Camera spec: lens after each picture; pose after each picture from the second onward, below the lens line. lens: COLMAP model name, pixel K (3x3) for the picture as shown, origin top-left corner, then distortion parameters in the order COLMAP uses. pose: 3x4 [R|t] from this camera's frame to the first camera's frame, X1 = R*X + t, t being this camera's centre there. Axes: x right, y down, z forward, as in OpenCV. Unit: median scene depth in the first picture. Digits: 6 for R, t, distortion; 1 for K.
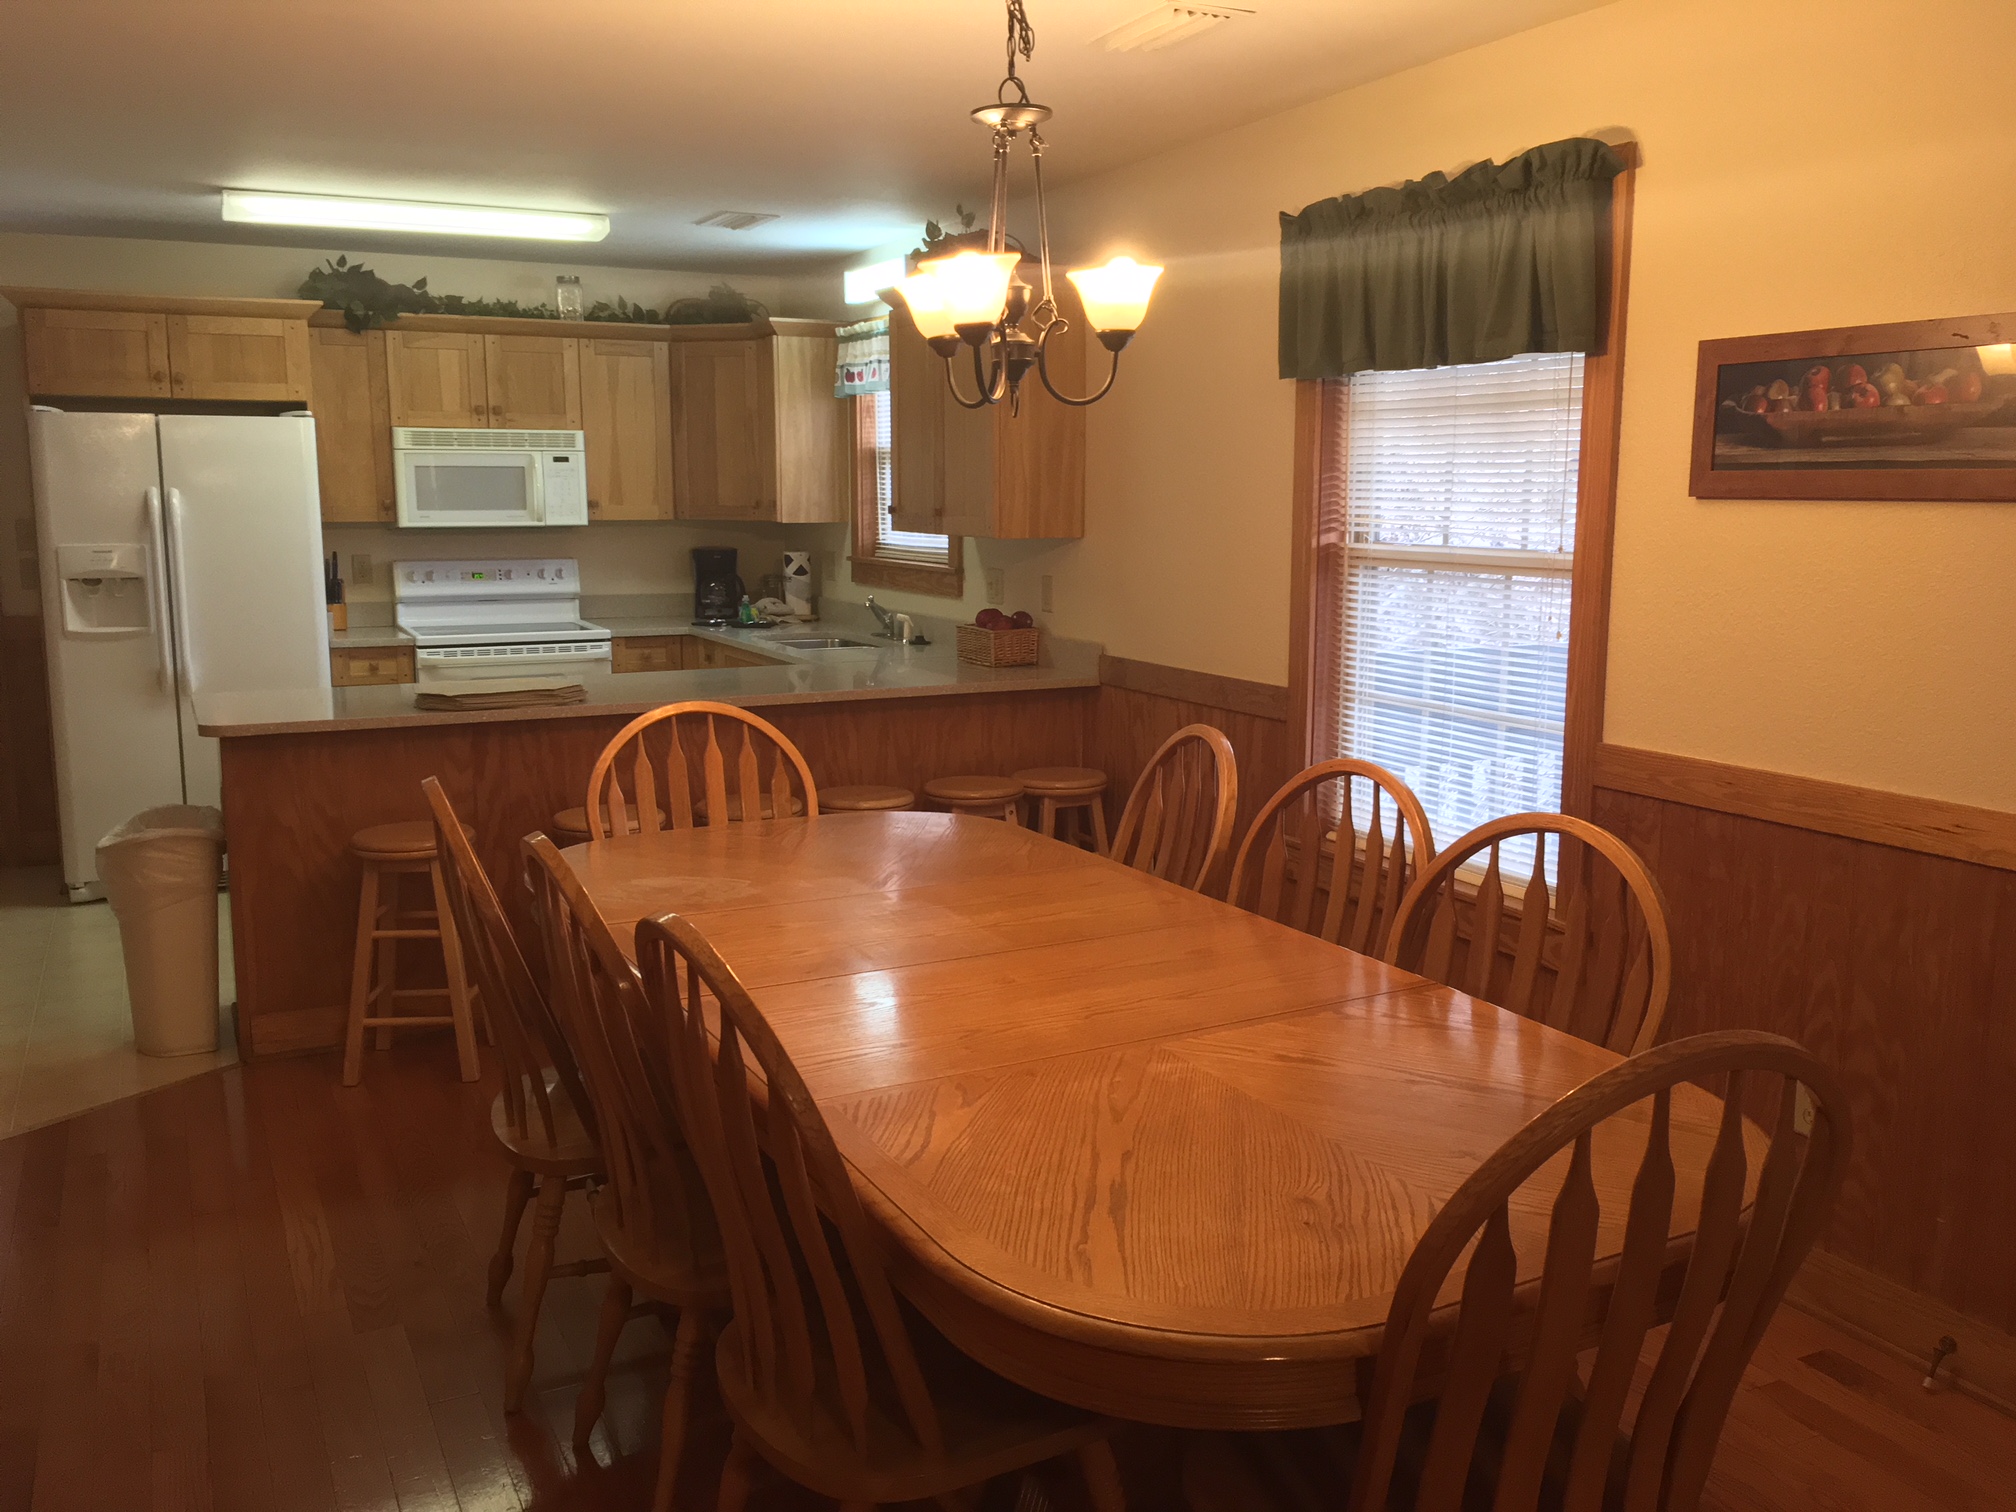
lens RADIAL K [[1716.5, 0, 1014.8], [0, 1716.5, 752.5], [0, 0, 1]] dist [0.058786, -0.081485]
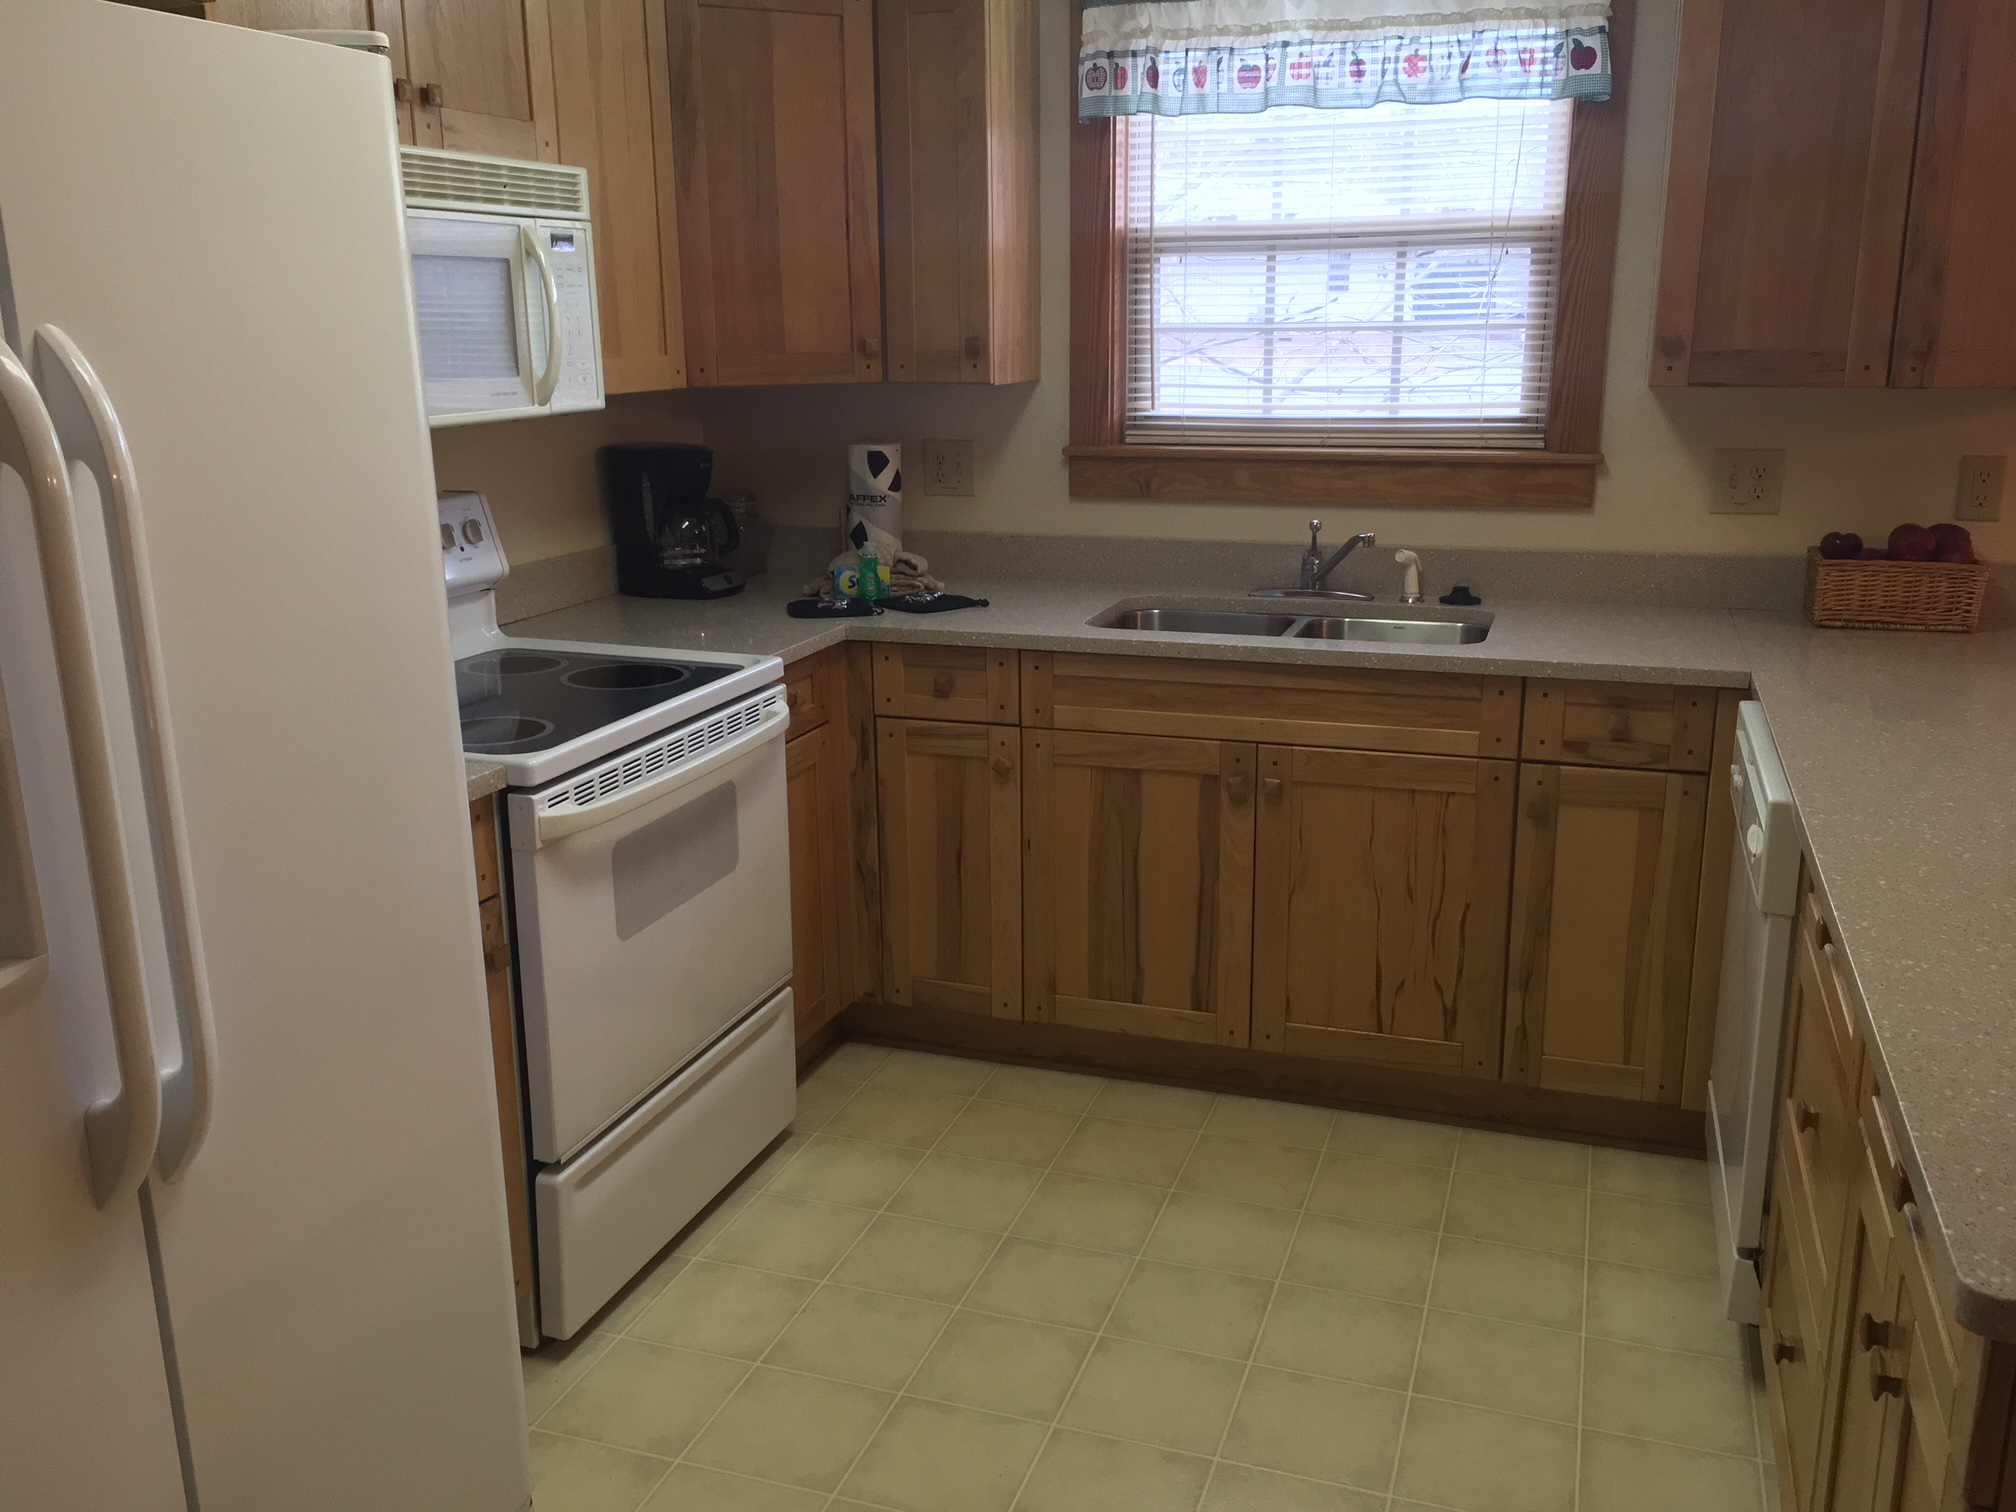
lens RADIAL K [[1716.5, 0, 1005.2], [0, 1716.5, 758.8], [0, 0, 1]] dist [0.058786, -0.081485]
pose [[0.710961, -0.183860, 0.678771, -0.500788], [0.118440, 0.982735, 0.142139, -0.102795], [-0.693186, -0.020662, 0.720463, 0.674979]]
